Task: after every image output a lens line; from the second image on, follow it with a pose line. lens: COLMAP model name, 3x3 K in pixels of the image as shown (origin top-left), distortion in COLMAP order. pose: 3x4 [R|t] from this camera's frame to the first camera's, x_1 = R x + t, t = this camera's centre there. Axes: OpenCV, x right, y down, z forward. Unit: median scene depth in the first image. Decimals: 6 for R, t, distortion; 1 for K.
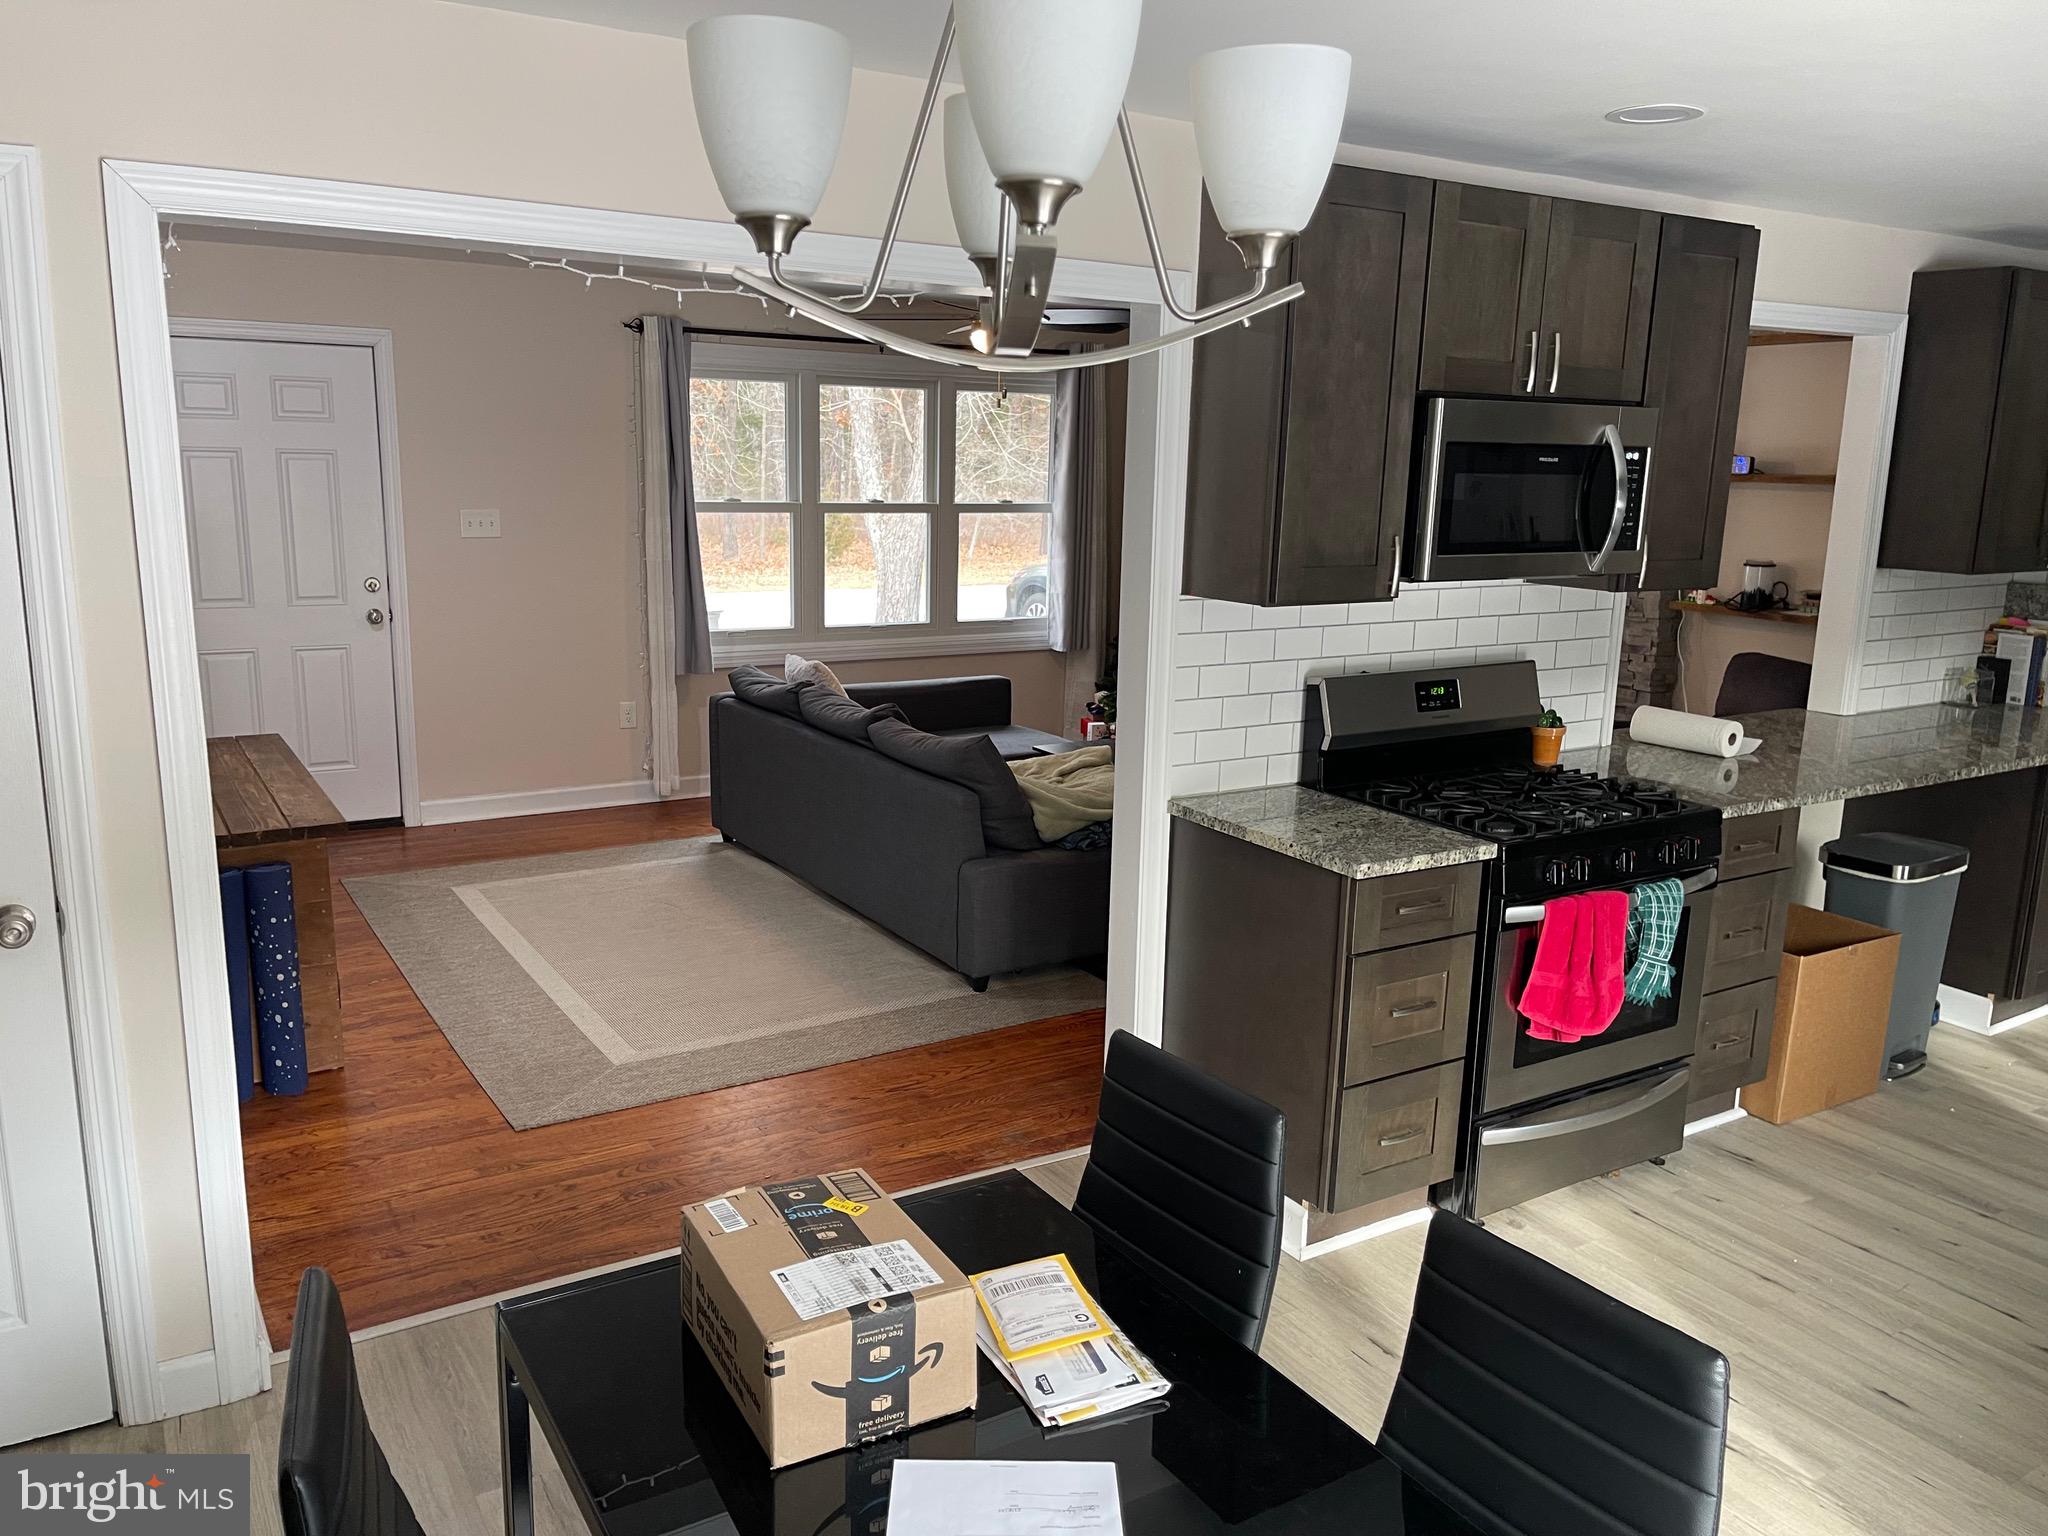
lens RADIAL K [[1536.3, 0, 1011.6], [0, 1536.3, 774.2], [0, 0, 1]] dist [0.079344, -0.104394]
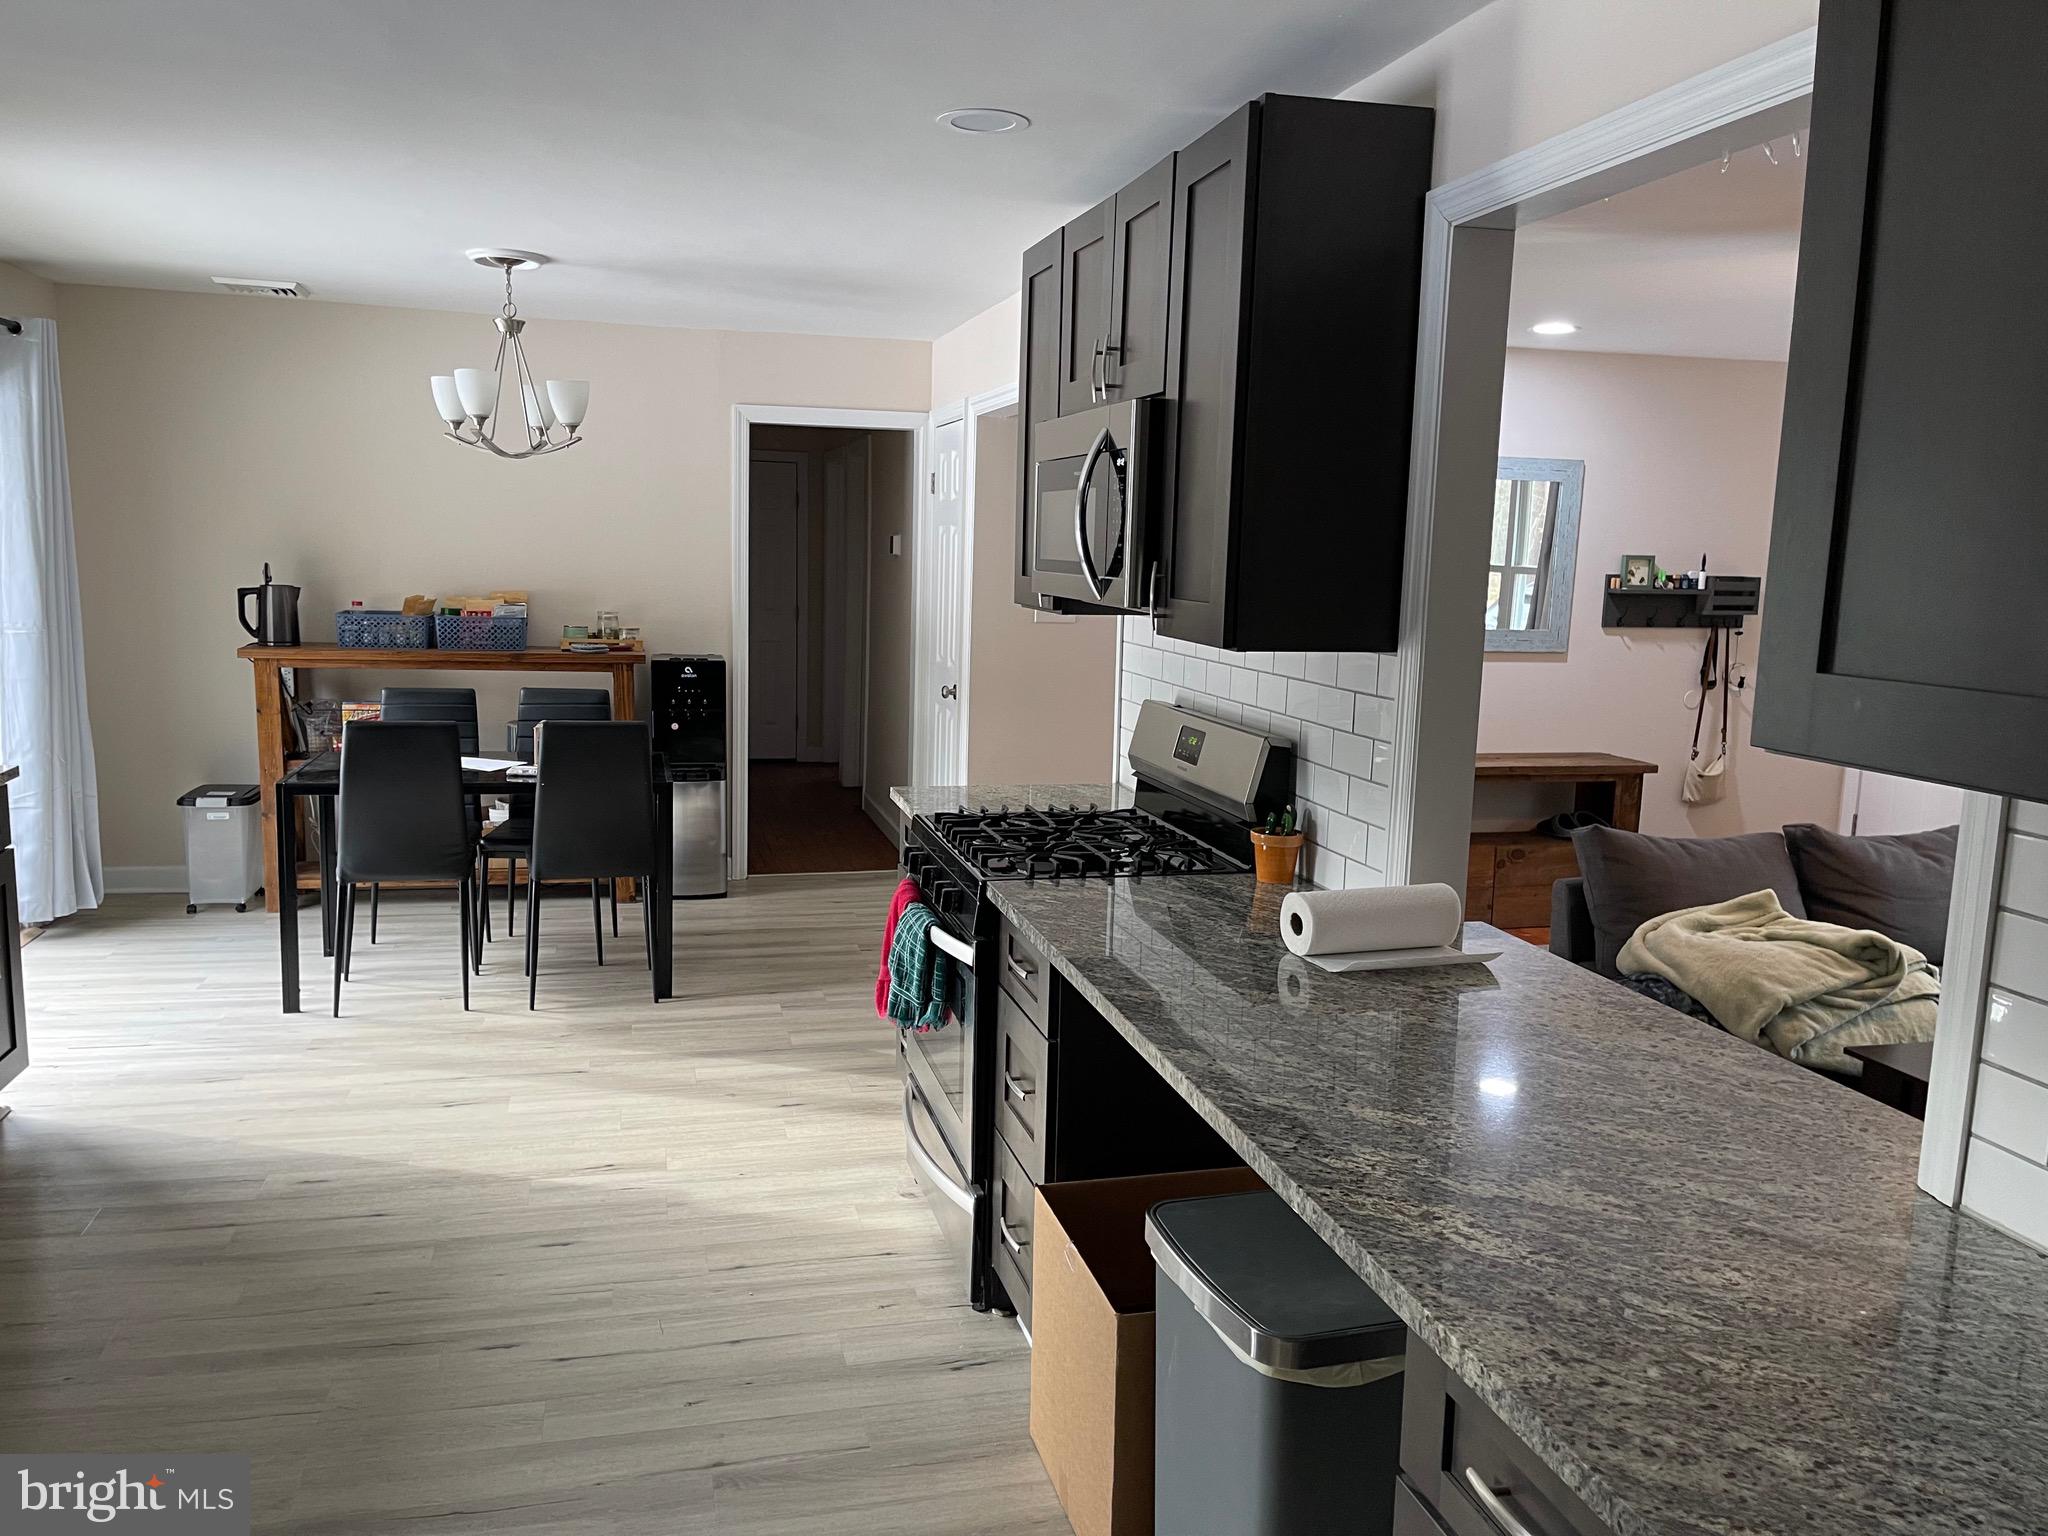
lens RADIAL K [[1536.3, 0, 1011.6], [0, 1536.3, 774.2], [0, 0, 1]] dist [0.079344, -0.104394]
pose [[-0.298203, 0.113239, -0.947761, 1.152705], [-0.232759, 0.954336, 0.187260, -0.177076], [0.925688, 0.276441, -0.258229, 1.145962]]
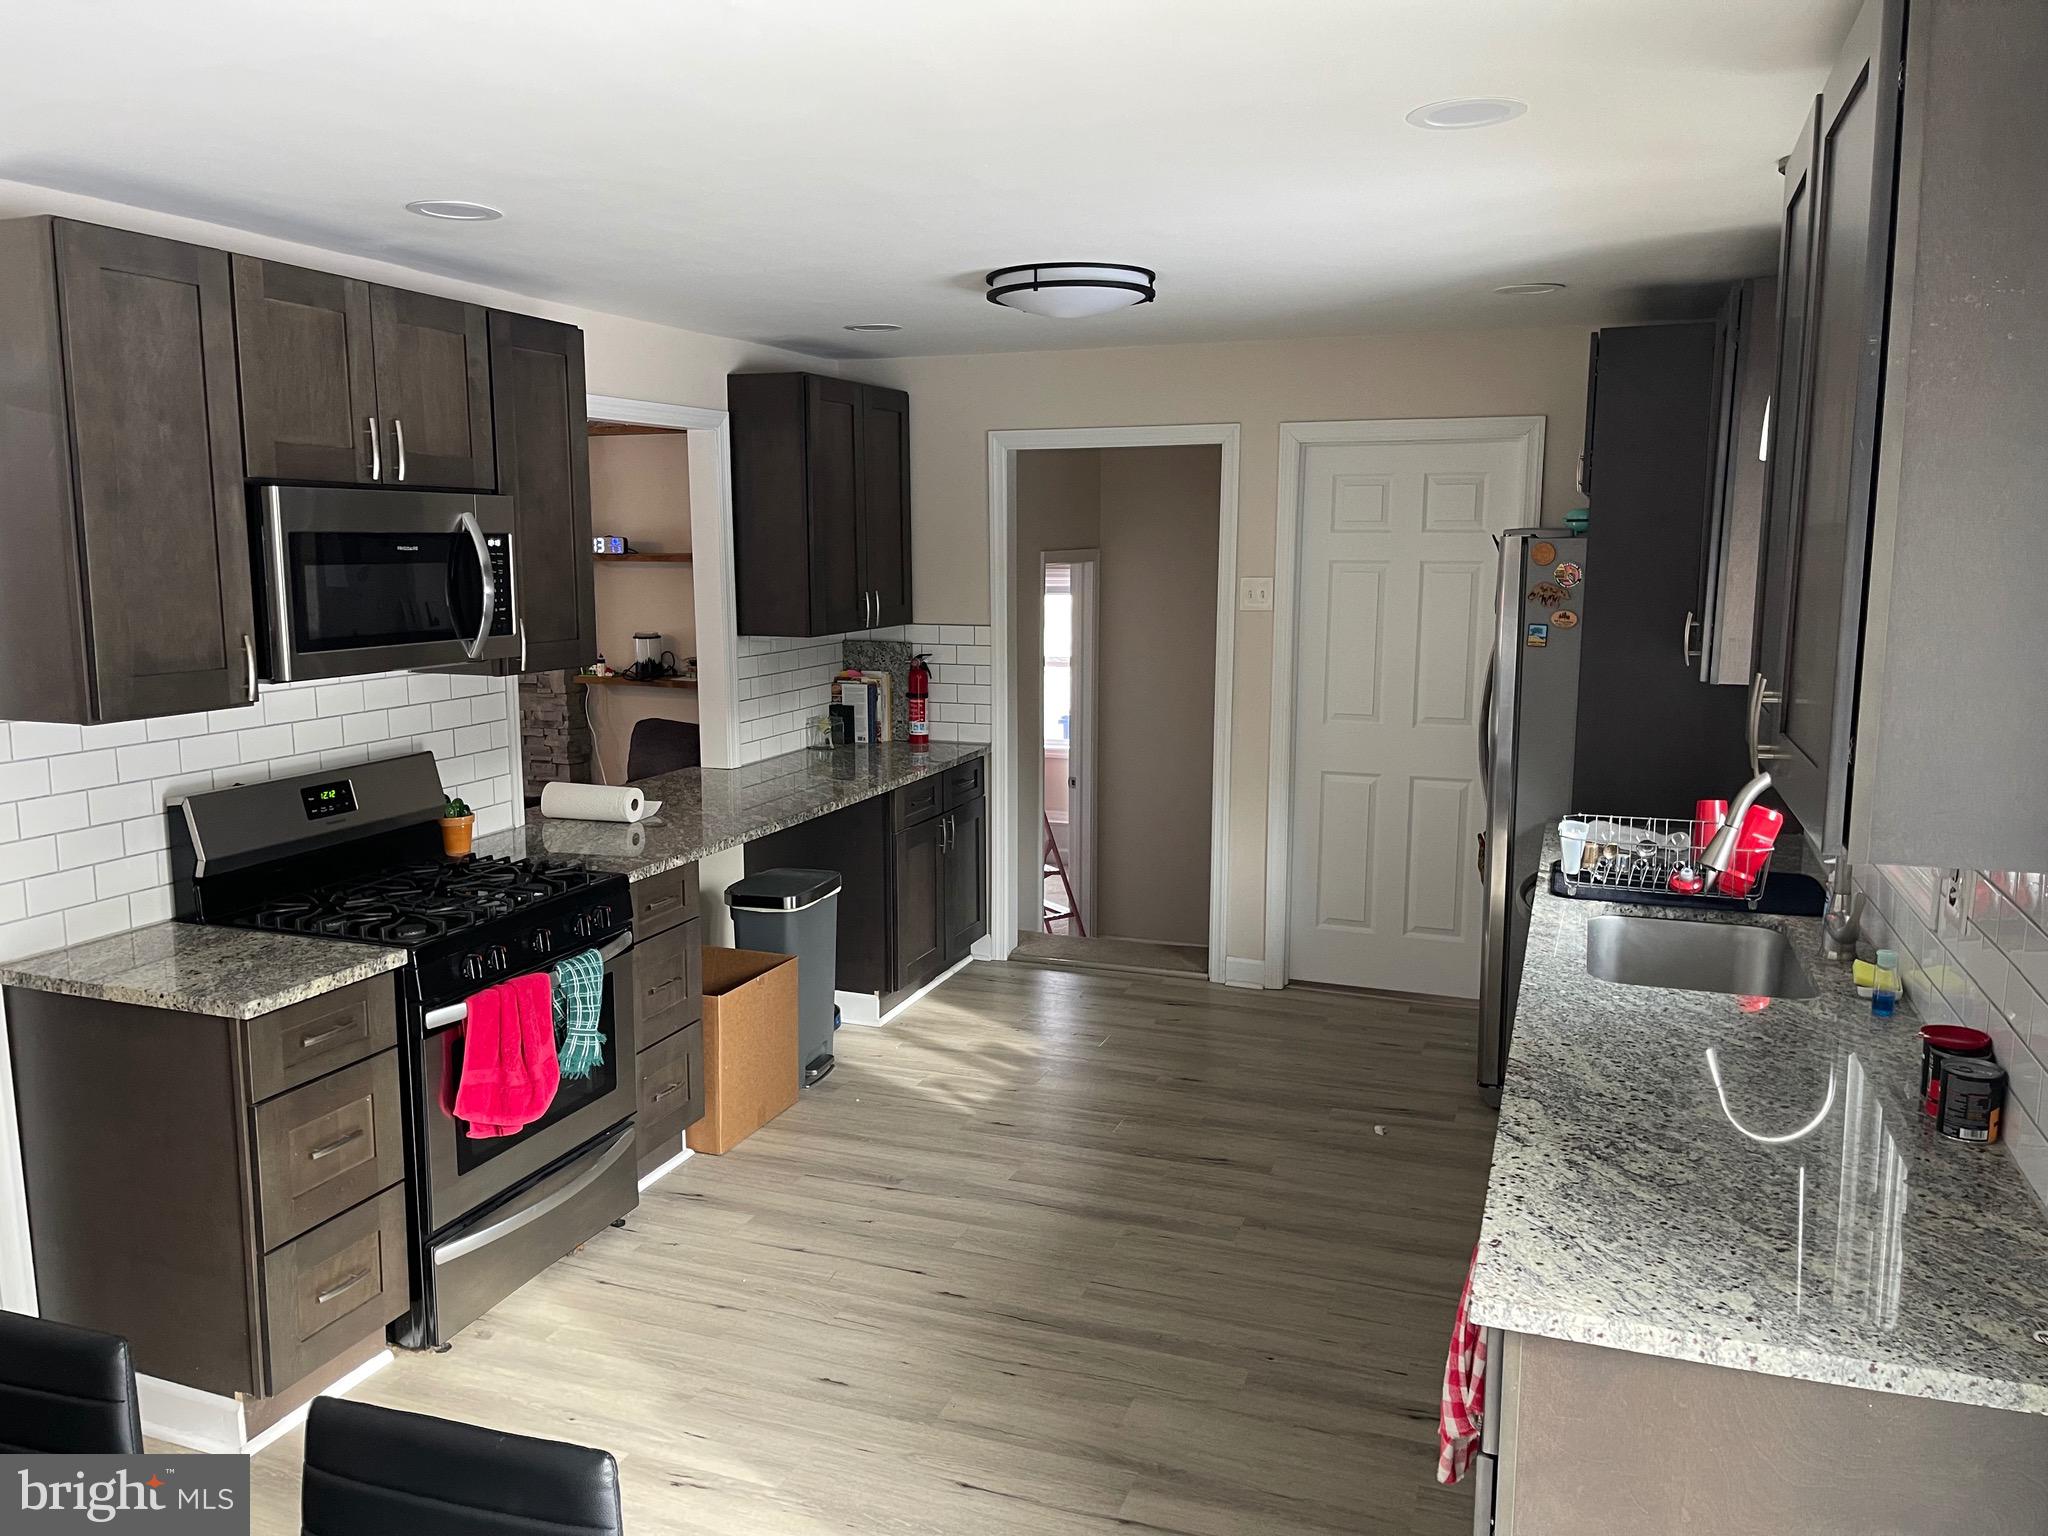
lens RADIAL K [[1536.3, 0, 1011.6], [0, 1536.3, 774.2], [0, 0, 1]] dist [0.079344, -0.104394]
pose [[0.791615, -0.114894, 0.600121, 0.041293], [0.142536, 0.989789, 0.001478, -0.008661], [-0.594162, 0.084369, 0.799908, 0.004088]]
